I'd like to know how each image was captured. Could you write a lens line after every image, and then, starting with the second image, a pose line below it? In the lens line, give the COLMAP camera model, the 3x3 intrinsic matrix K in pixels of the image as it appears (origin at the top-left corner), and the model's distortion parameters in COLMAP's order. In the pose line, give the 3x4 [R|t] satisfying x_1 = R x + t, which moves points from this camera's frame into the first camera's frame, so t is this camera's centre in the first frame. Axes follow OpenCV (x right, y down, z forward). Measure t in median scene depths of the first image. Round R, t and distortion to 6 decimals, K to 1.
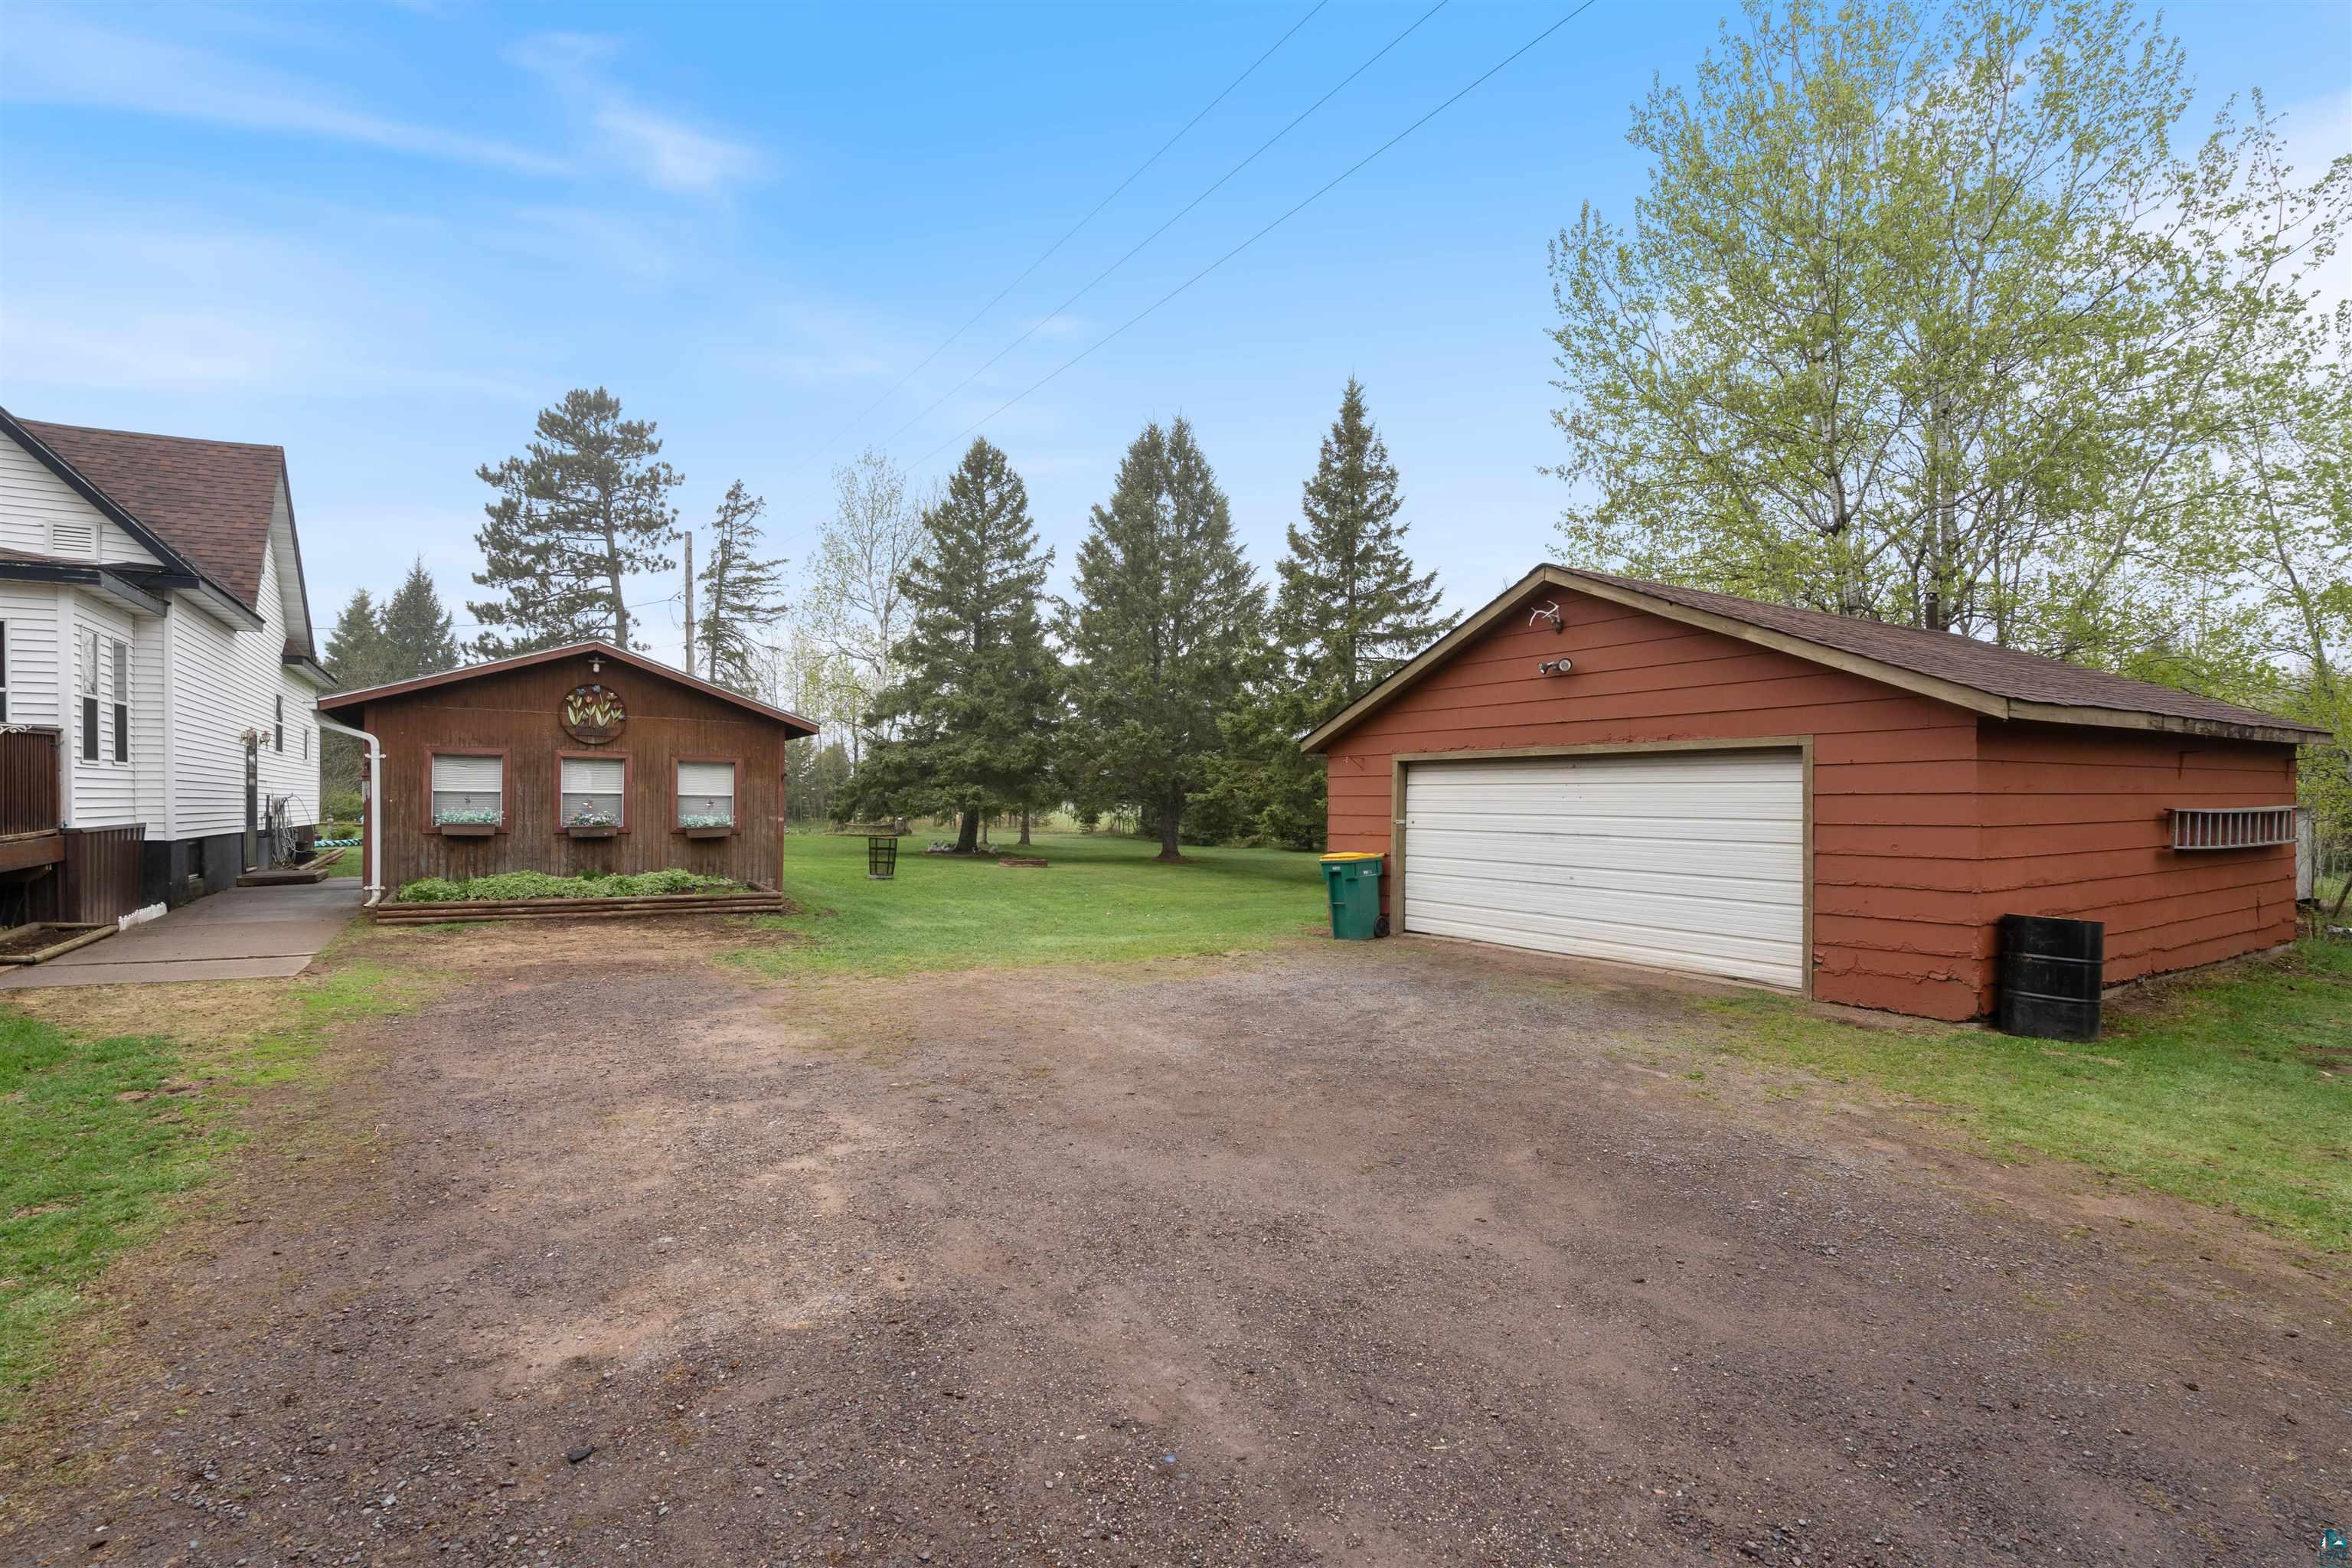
lens RADIAL K [[1075.6, 0, 1168.6], [0, 1075.6, 789.4], [0, 0, 1]] dist [-0.003491, 0.002211]
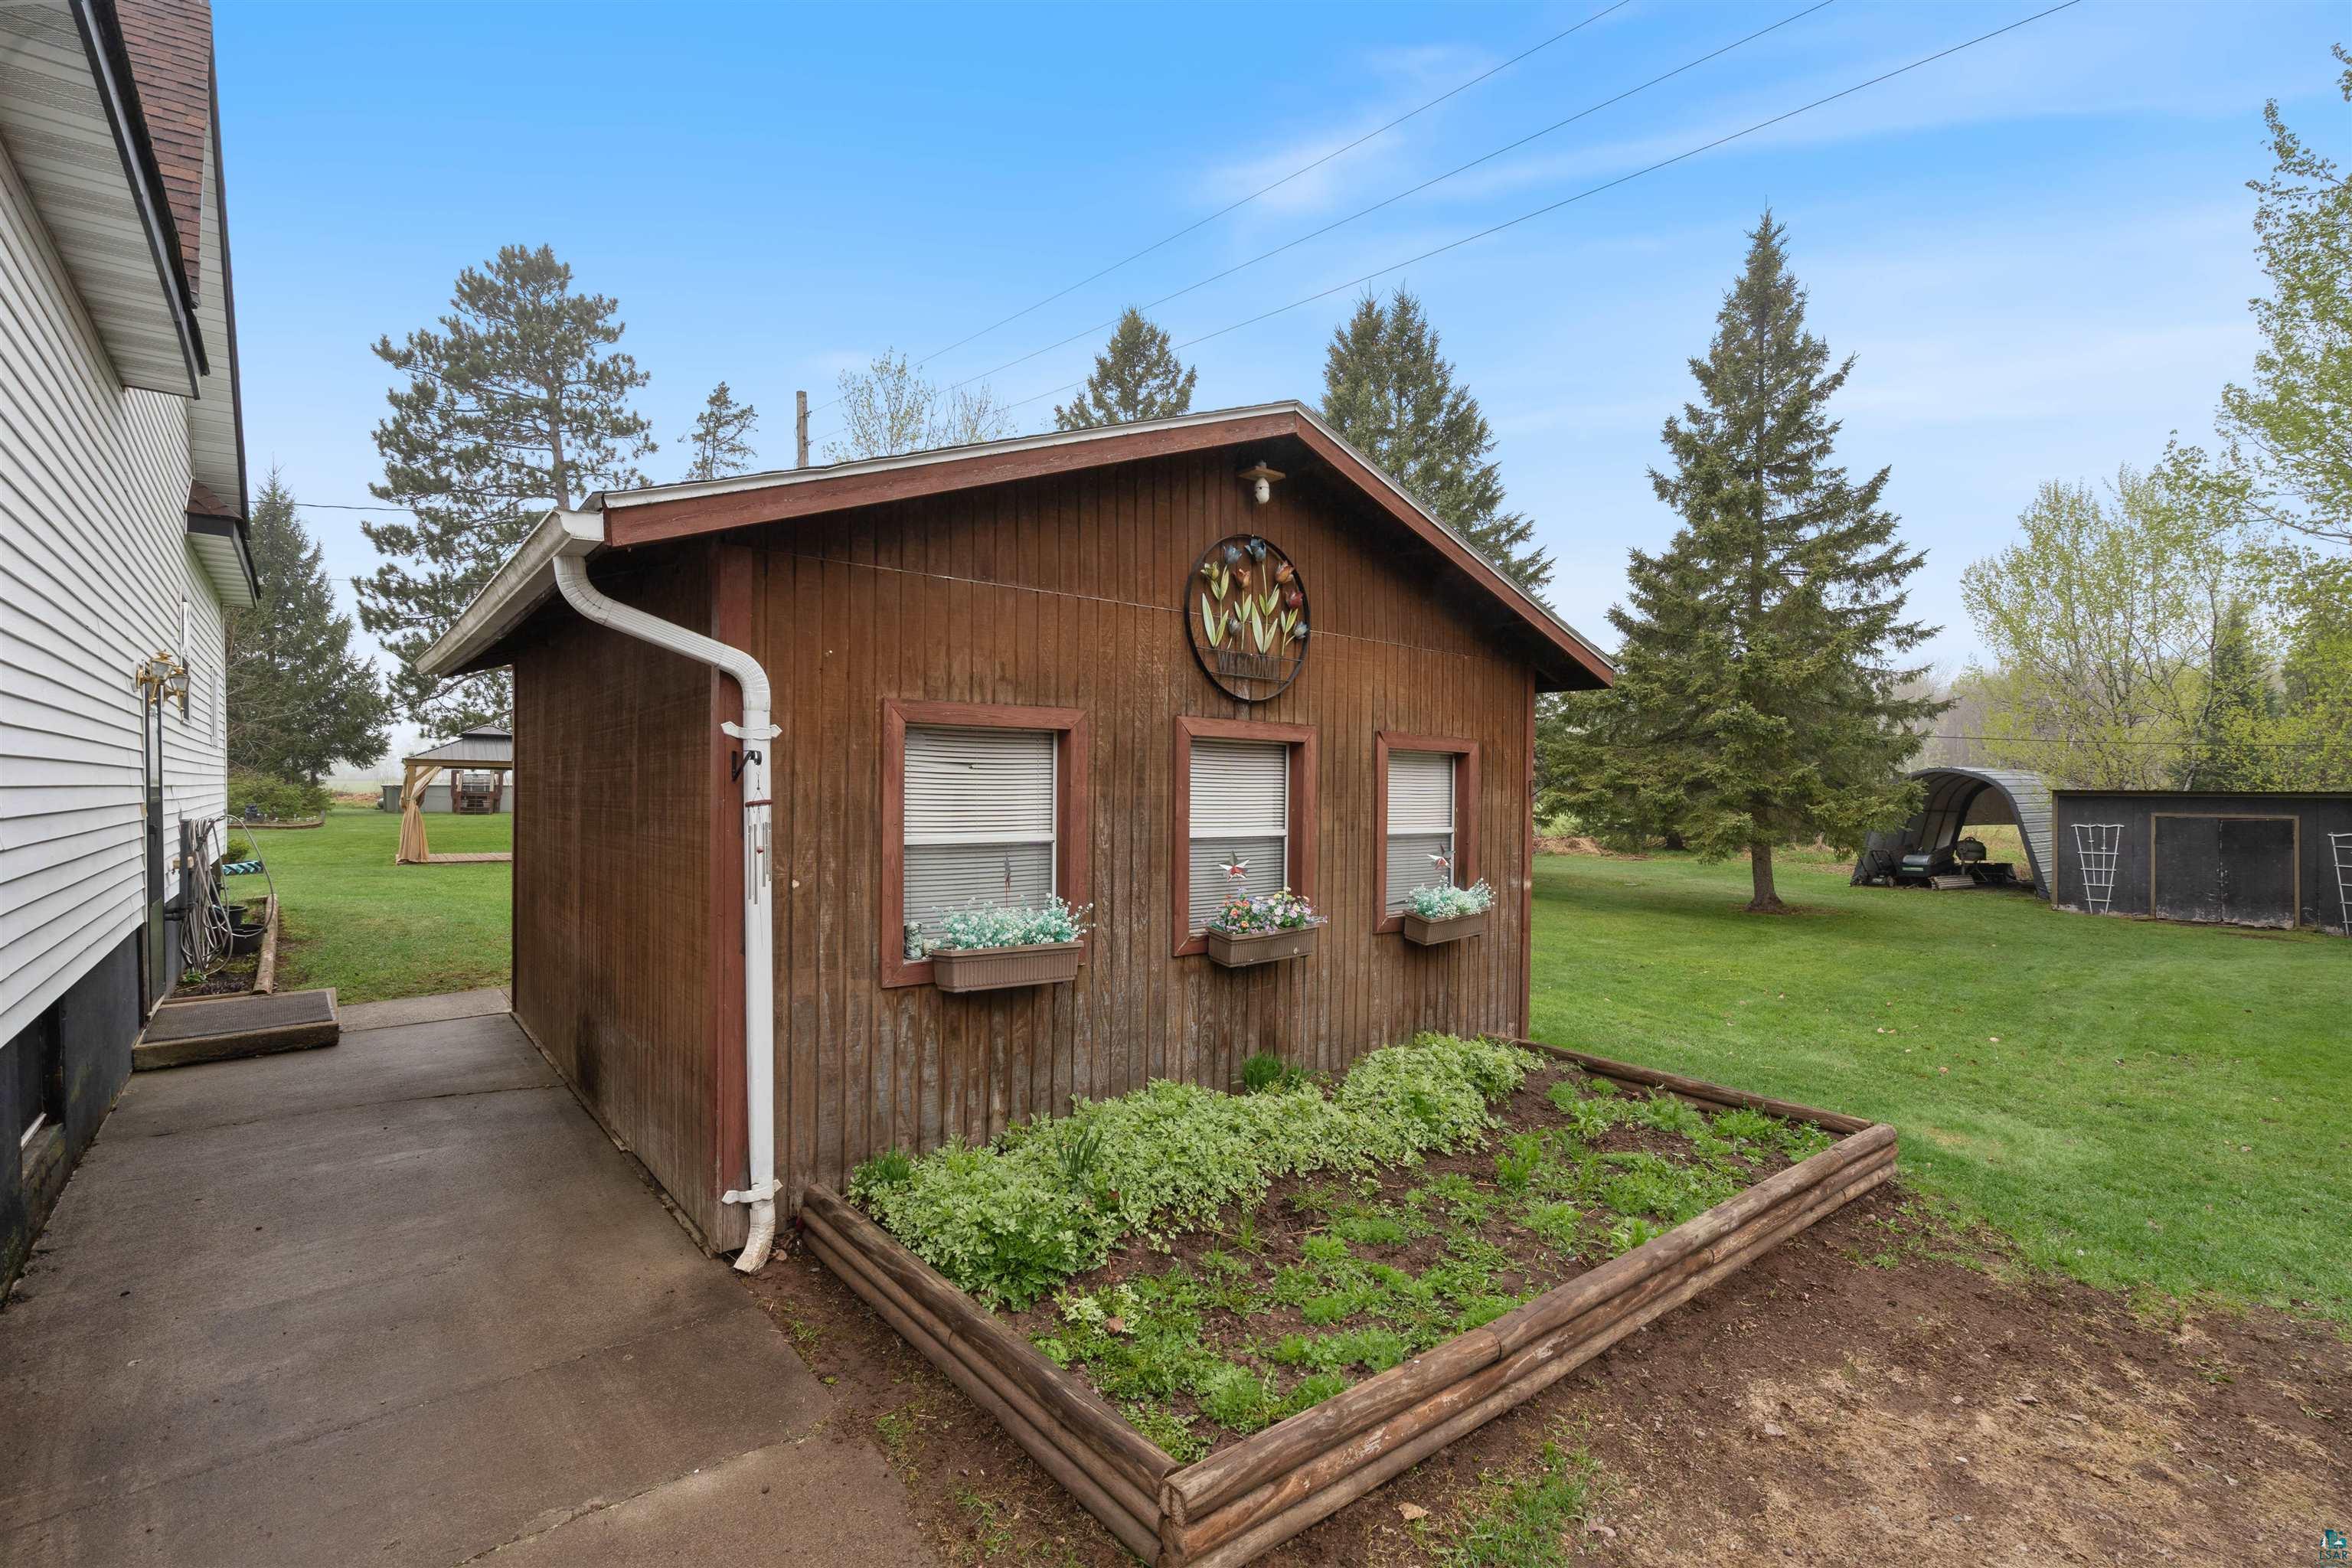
lens RADIAL K [[1075.6, 0, 1168.7], [0, 1075.6, 790.5], [0, 0, 1]] dist [-0.003491, 0.002211]
pose [[0.993257, 0.002191, 0.115912, -0.242206], [-0.004255, 0.999837, 0.017559, -0.007535], [-0.115855, -0.017934, 0.993104, 0.257752]]
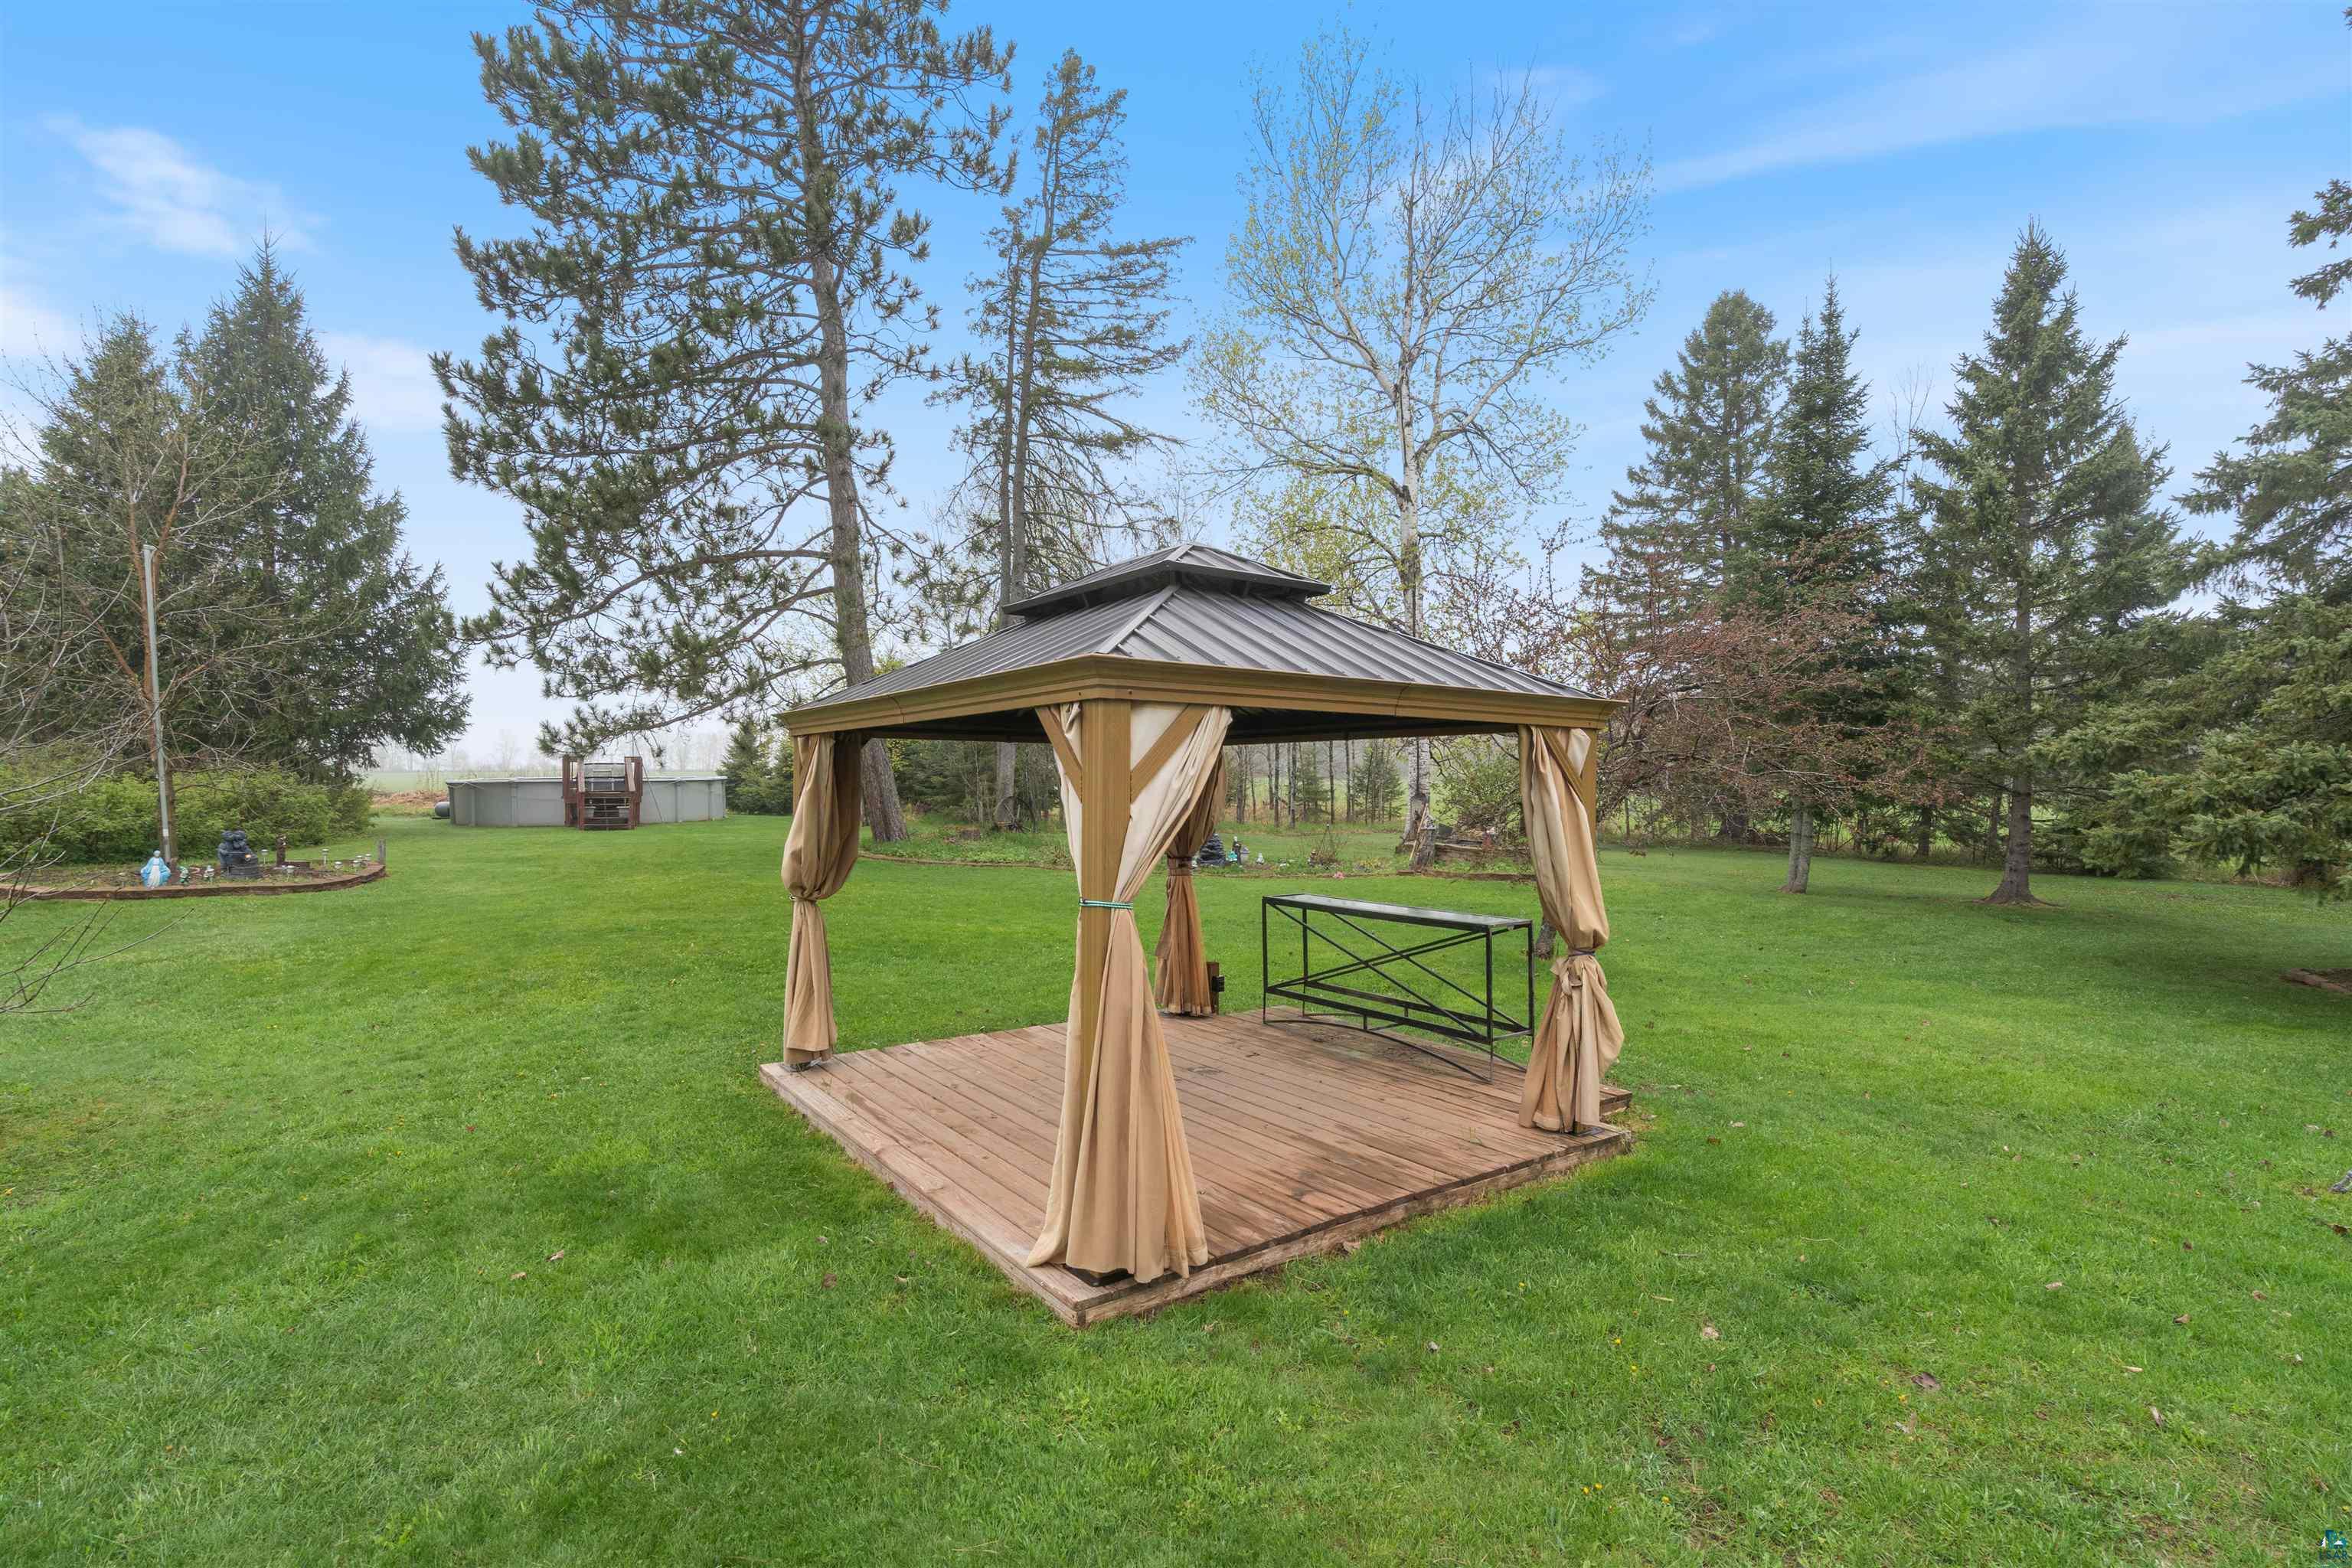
lens RADIAL K [[1075.6, 0, 1157.8], [0, 1075.6, 788.8], [0, 0, 1]] dist [-0.003491, 0.002211]
pose [[0.993853, -0.007375, 0.110463, -0.599968], [0.003909, 0.999494, 0.031558, -0.005111], [-0.110640, -0.030933, 0.993379, 0.802089]]
